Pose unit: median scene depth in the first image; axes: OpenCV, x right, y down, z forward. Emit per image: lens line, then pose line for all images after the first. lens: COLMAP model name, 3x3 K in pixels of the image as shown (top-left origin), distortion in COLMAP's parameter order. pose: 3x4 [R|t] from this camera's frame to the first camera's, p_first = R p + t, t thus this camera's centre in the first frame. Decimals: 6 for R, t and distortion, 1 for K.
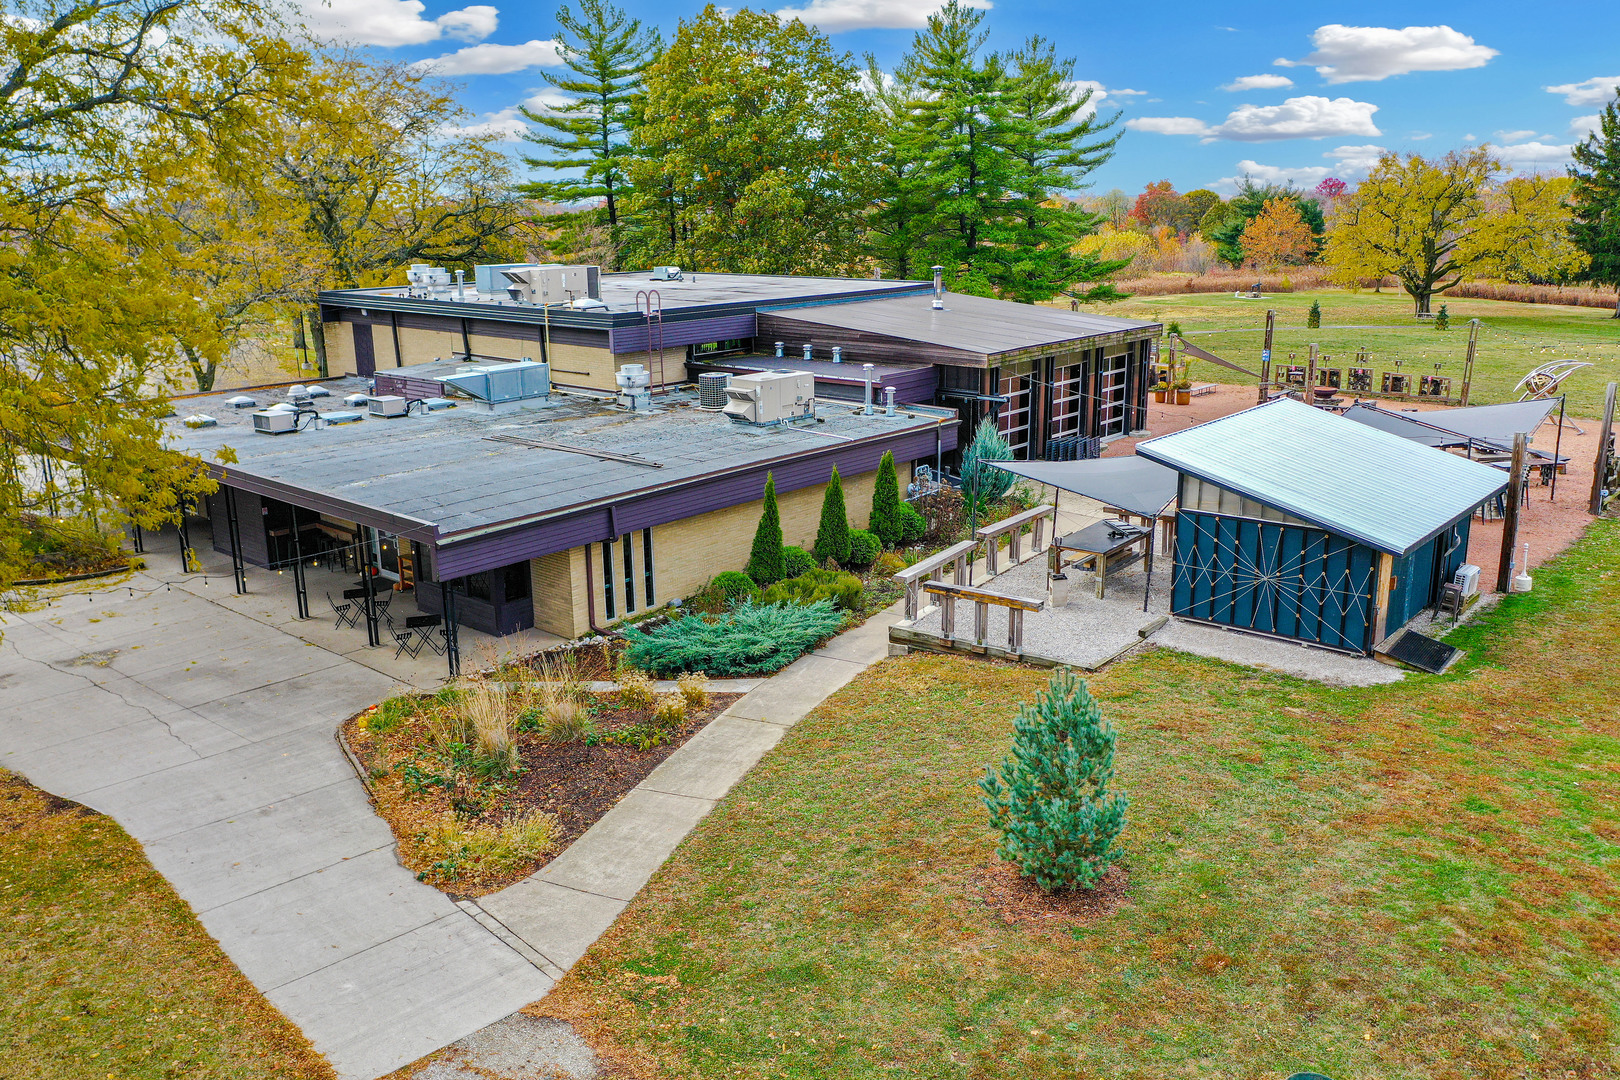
lens RADIAL K [[1291.1, 0, 813.0], [0, 1291.1, 536.2], [0, 0, 1]] dist [0.010955, 0.001482]
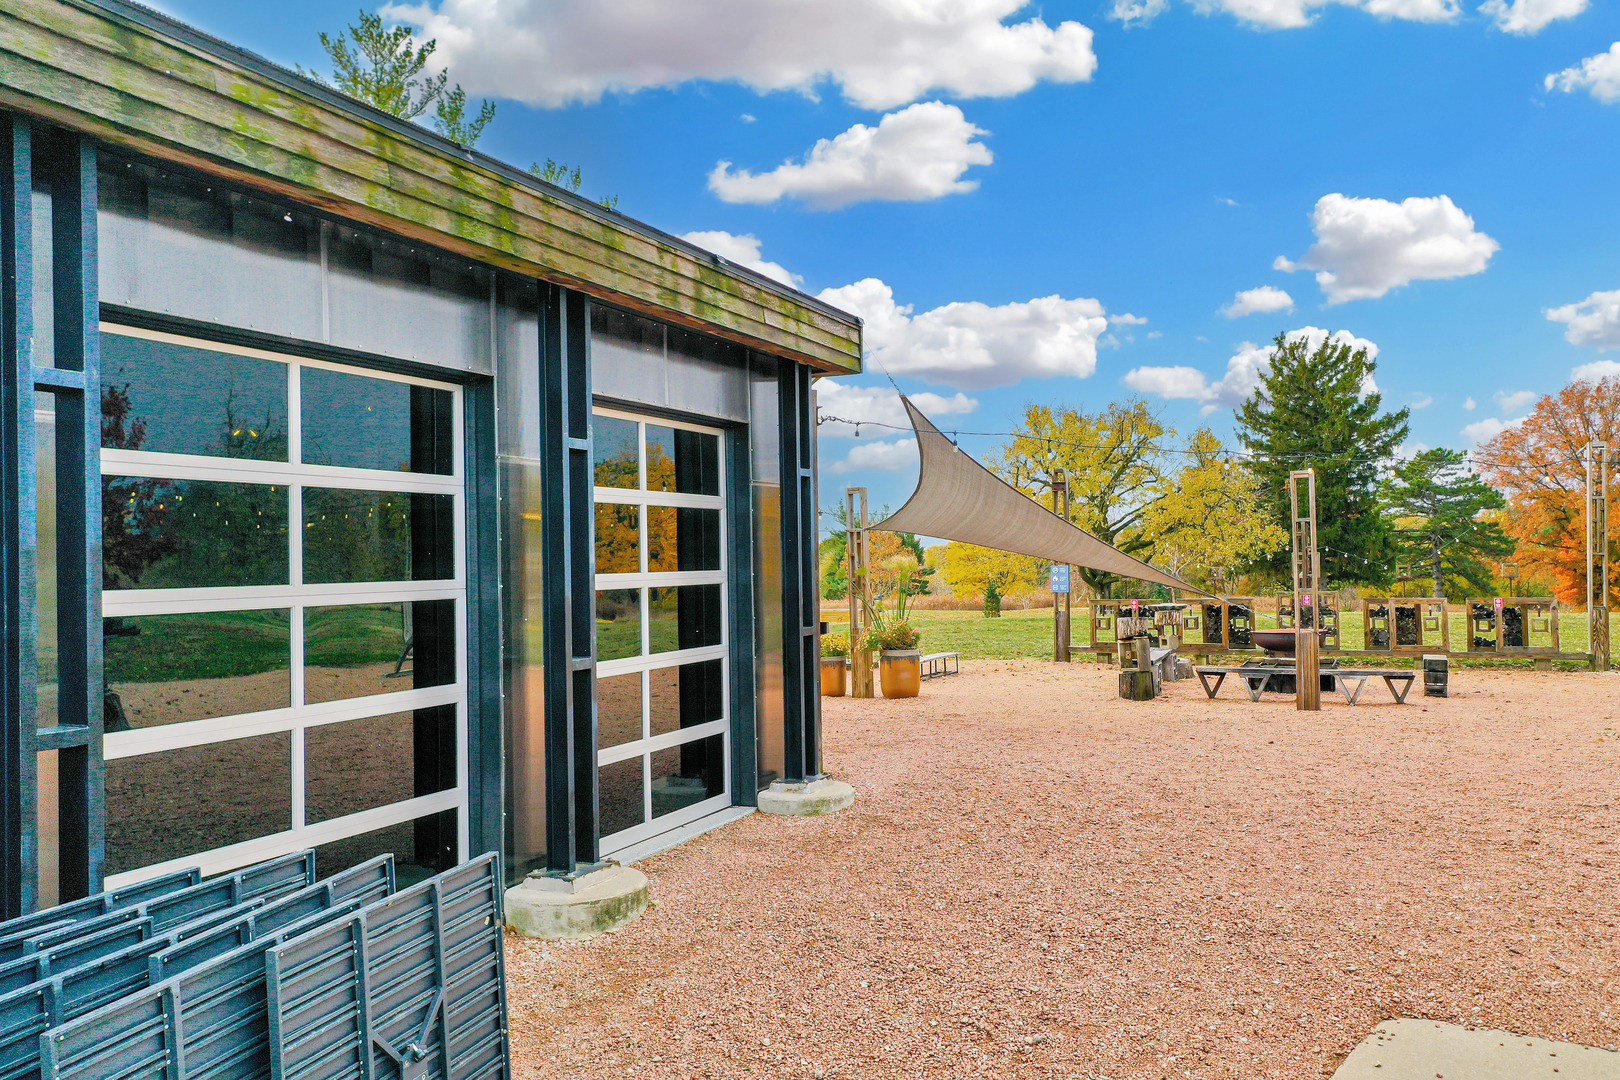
lens RADIAL K [[1291.1, 0, 813.0], [0, 1291.1, 536.2], [0, 0, 1]] dist [0.010955, 0.001482]
pose [[0.954394, -0.003193, 0.298532, 0.164422], [0.085781, 0.960710, -0.263964, -0.055688], [-0.285960, 0.277534, 0.917170, 0.685127]]
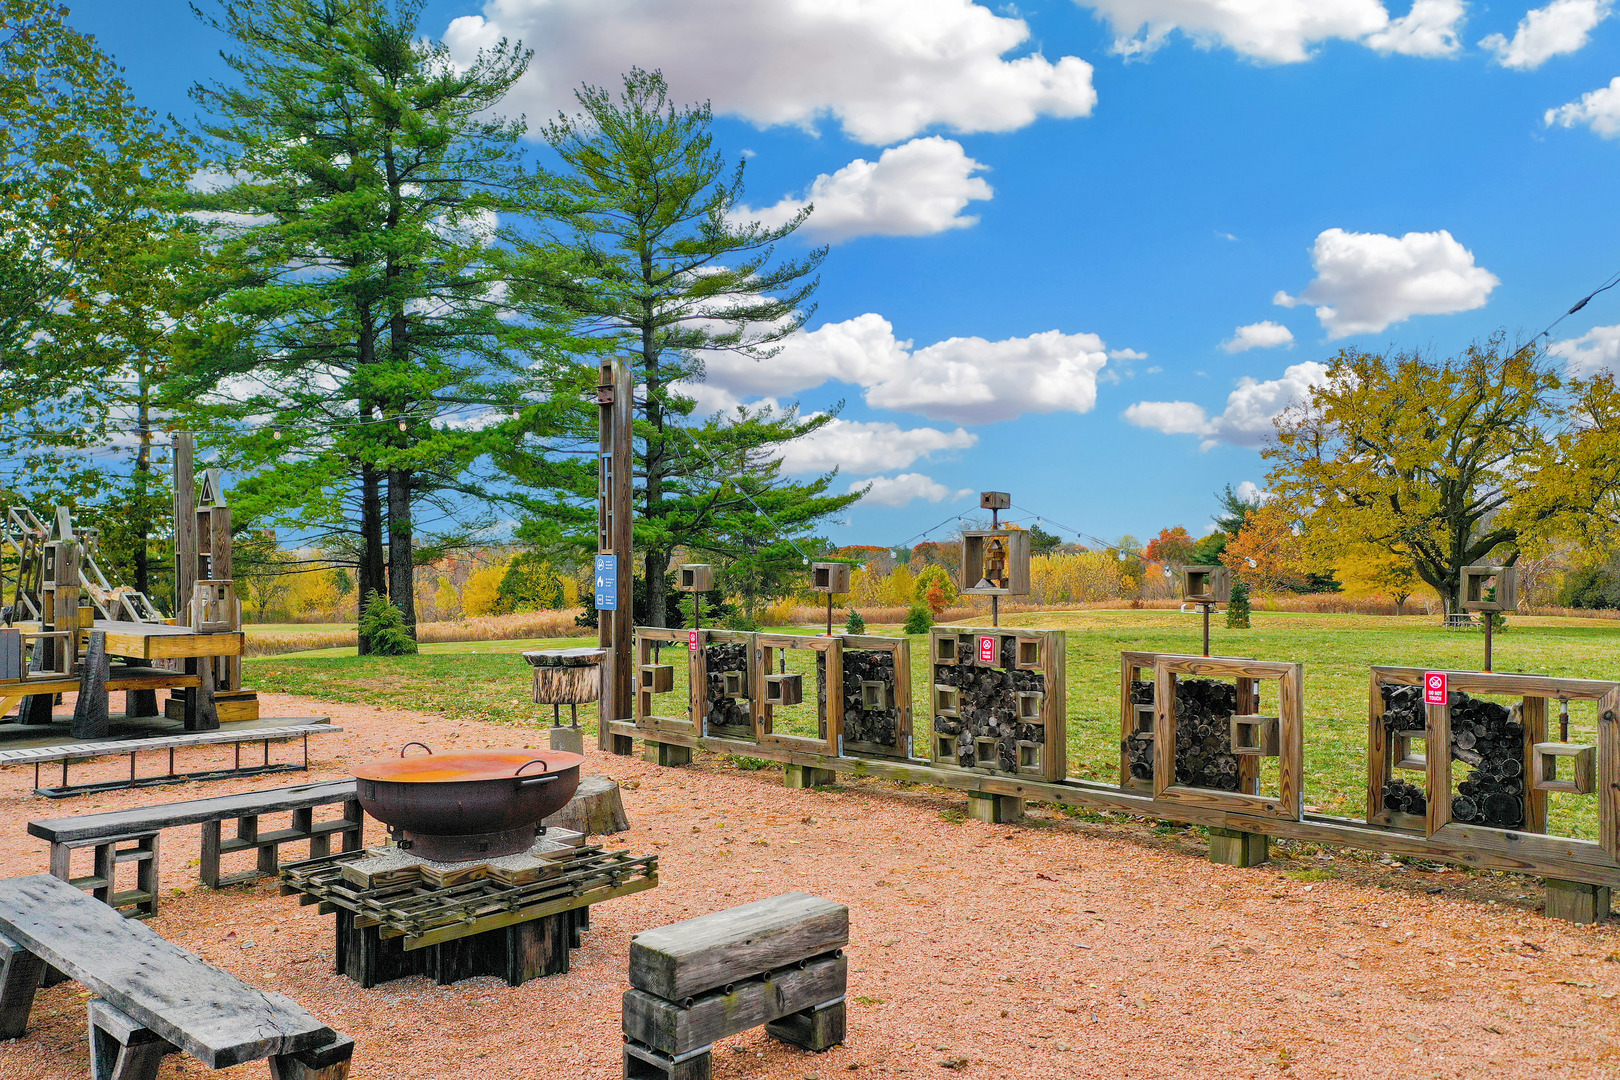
lens RADIAL K [[1285.7, 0, 806.1], [0, 1285.7, 542.9], [0, 0, 1]] dist [0.007193, 0.007117]
pose [[0.999097, 0.003647, -0.042337, 0.412430], [-0.014677, 0.964612, -0.263264, -0.099921], [0.039878, 0.263648, 0.963794, 0.856443]]
